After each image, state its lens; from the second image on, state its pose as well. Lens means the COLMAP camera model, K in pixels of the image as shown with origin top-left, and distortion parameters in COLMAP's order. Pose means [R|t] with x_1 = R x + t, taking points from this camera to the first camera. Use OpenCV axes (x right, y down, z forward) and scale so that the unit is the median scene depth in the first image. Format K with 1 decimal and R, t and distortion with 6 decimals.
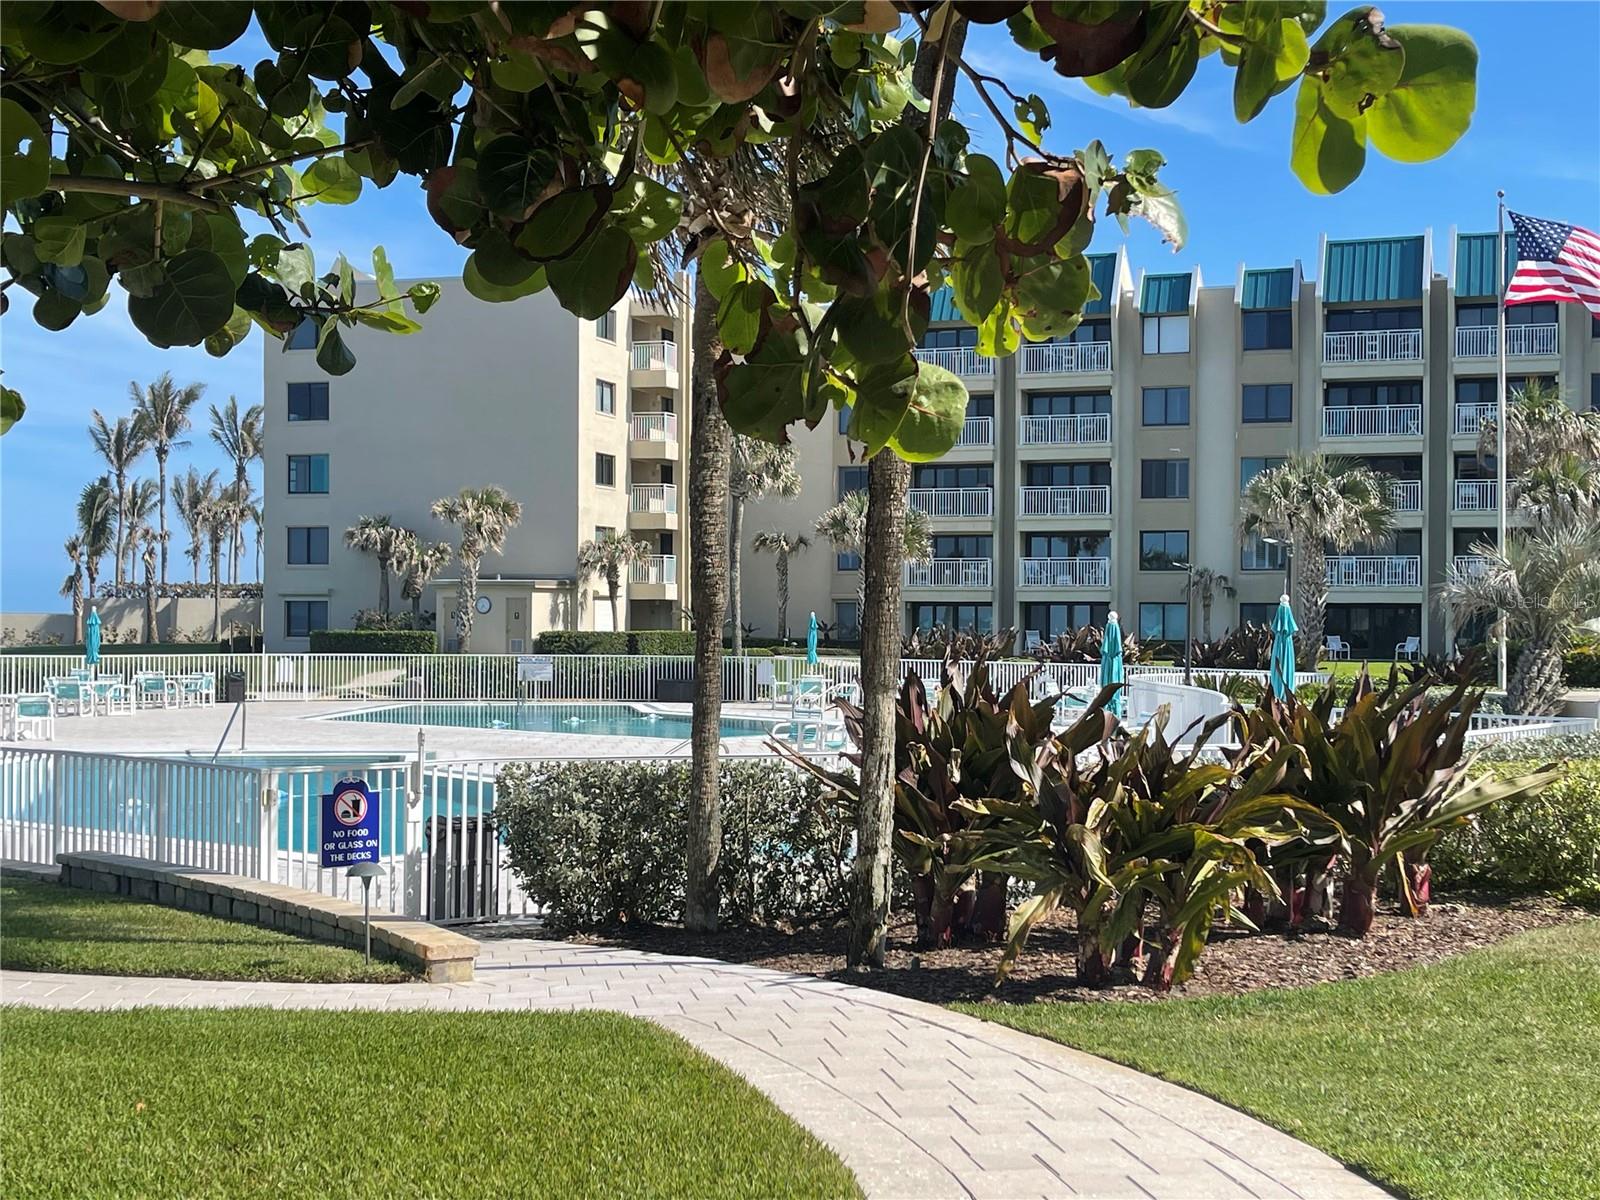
lens RADIAL K [[2097.6, 0, 794.2], [0, 2097.6, 591.2], [0, 0, 1]] dist [0.093972, -0.036448]
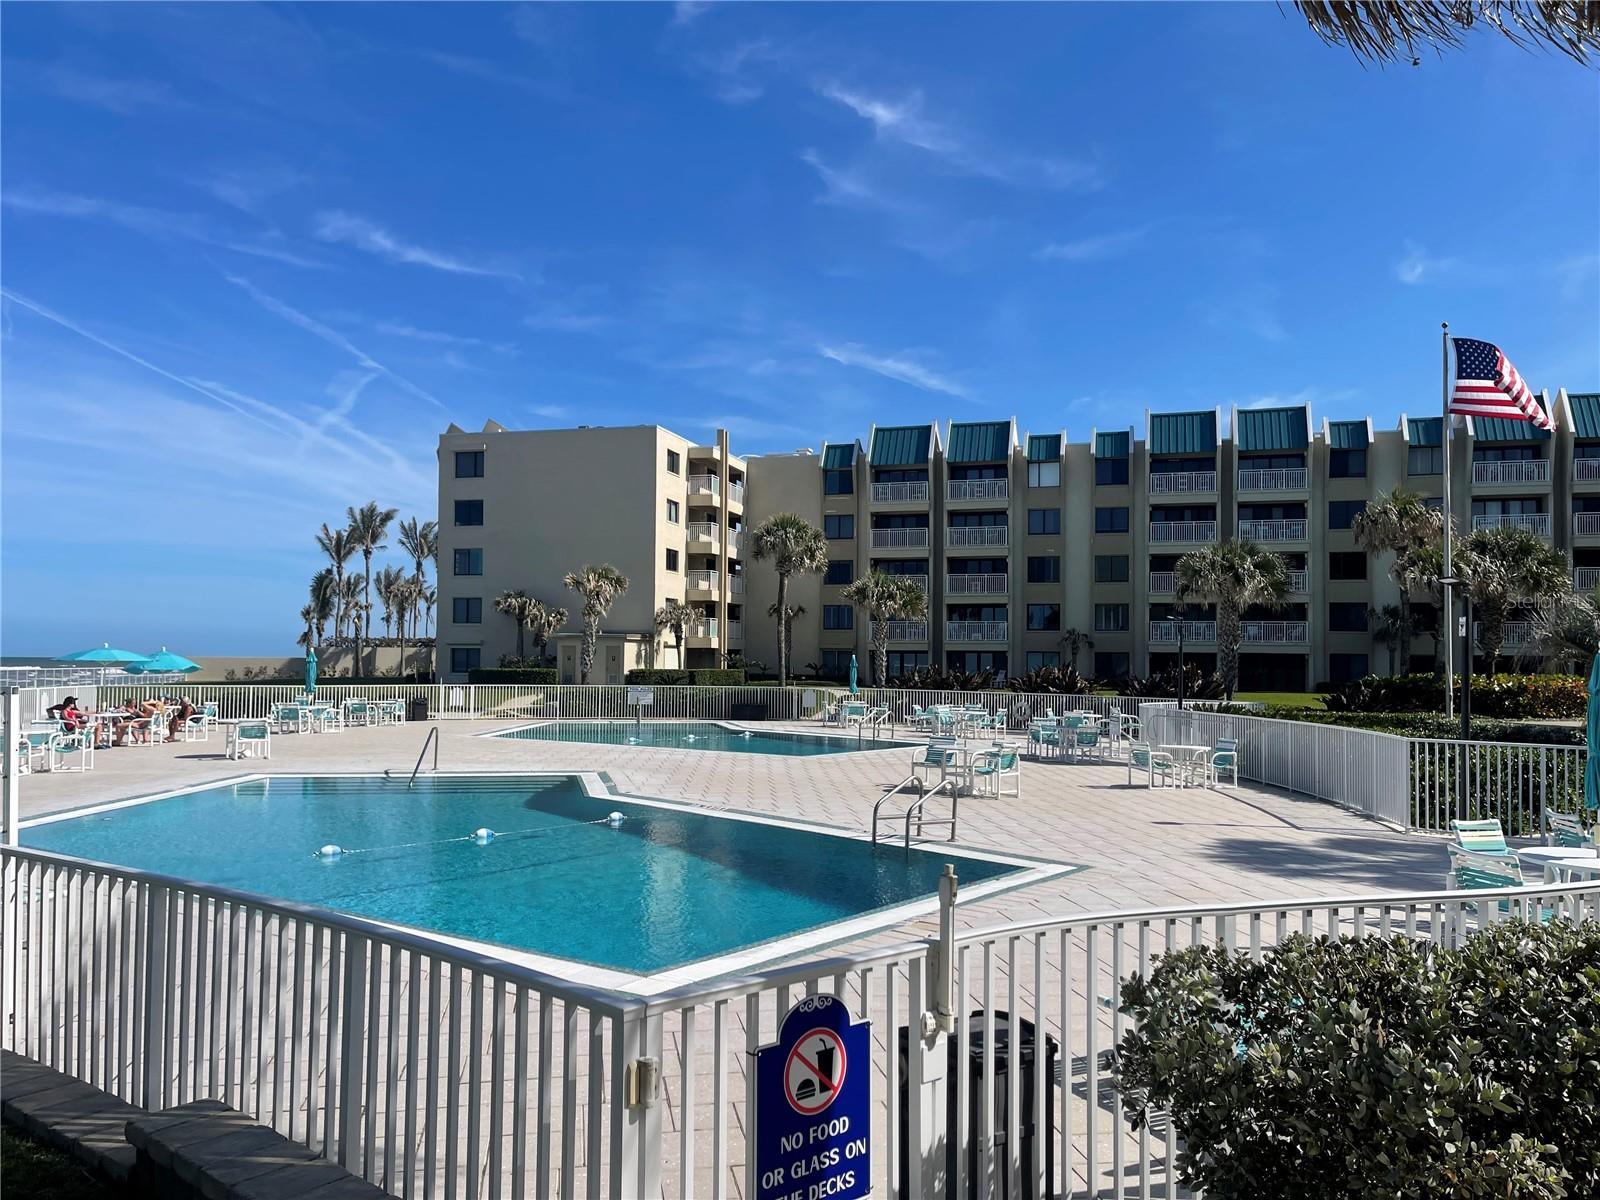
lens RADIAL K [[1238.5, 0, 811.2], [0, 1238.5, 610.5], [0, 0, 1]] dist [0.072292, -0.002636]
pose [[0.998660, 0.005888, 0.051415, -0.049673], [-0.004368, 0.999552, -0.029623, 0.004265], [-0.051566, 0.029359, 0.998238, 0.166304]]
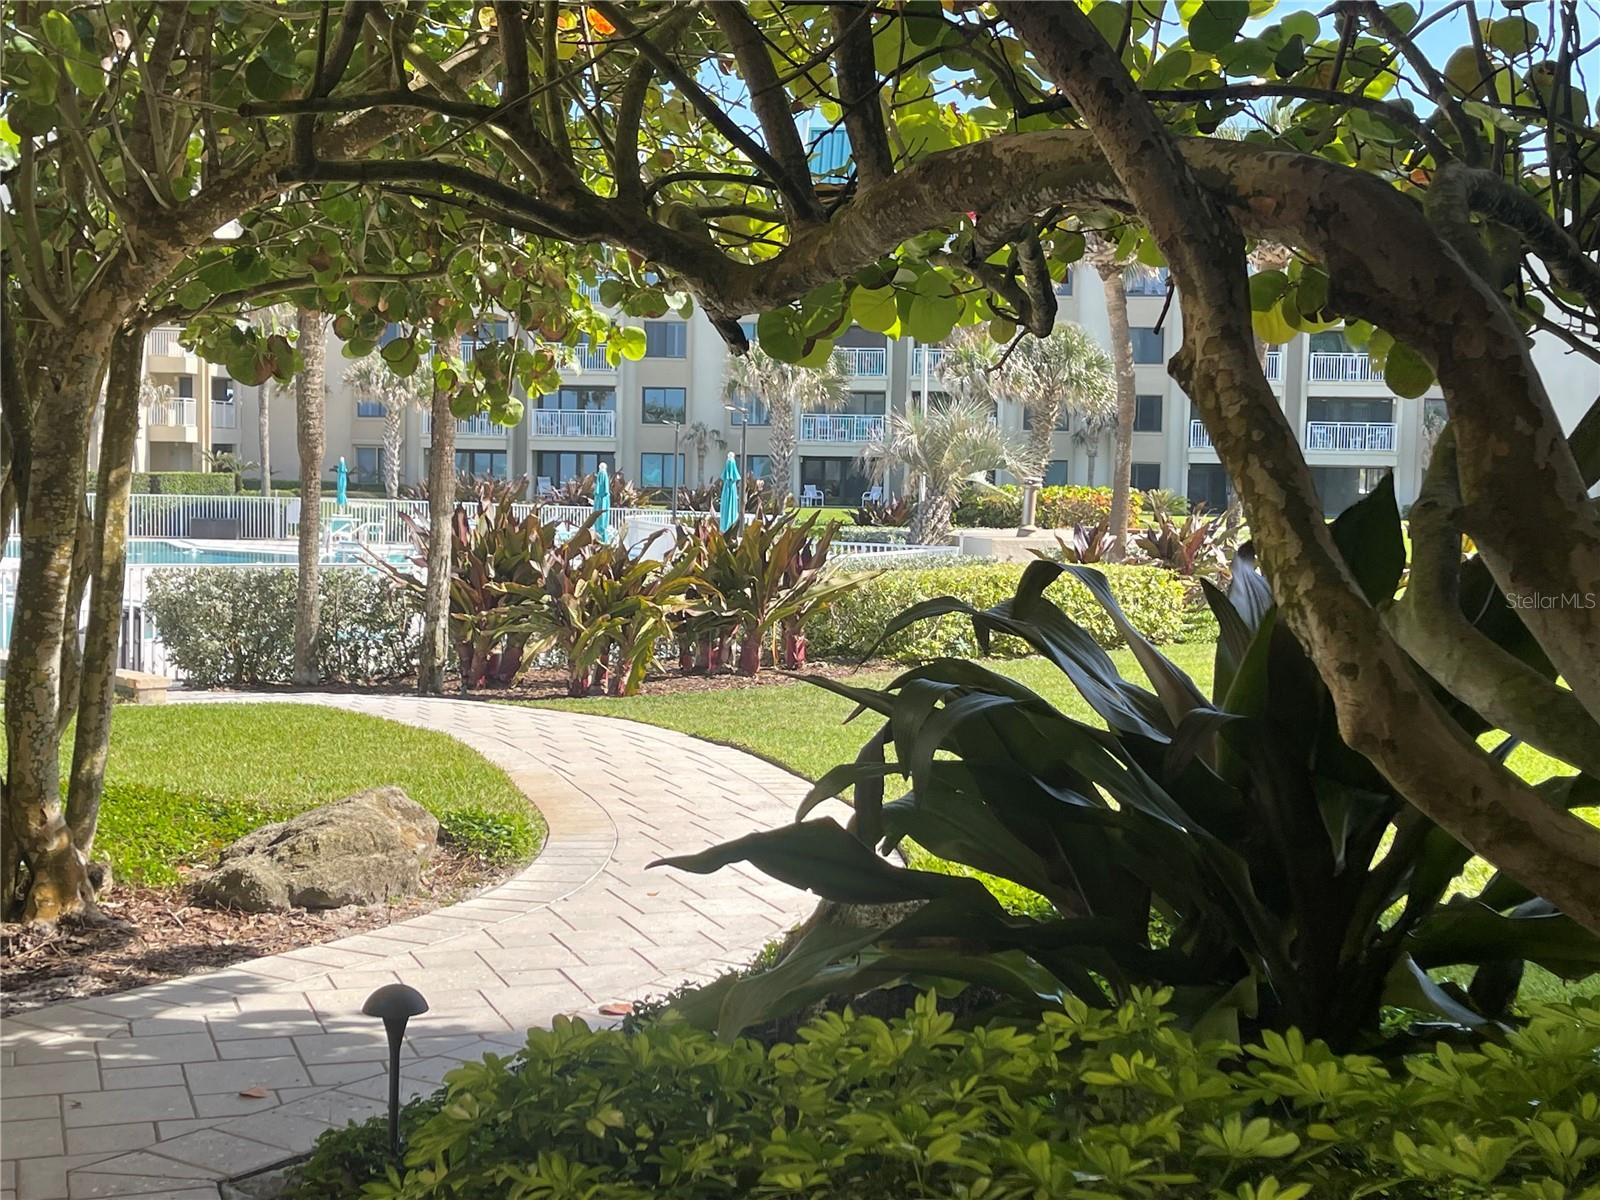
lens RADIAL K [[2097.6, 0, 794.2], [0, 2097.6, 591.2], [0, 0, 1]] dist [0.093972, -0.036448]
pose [[0.973306, 0.000158, 0.229509, -0.012415], [-0.016858, 0.997348, 0.070805, -0.001919], [-0.228889, -0.072784, 0.970728, -0.112176]]
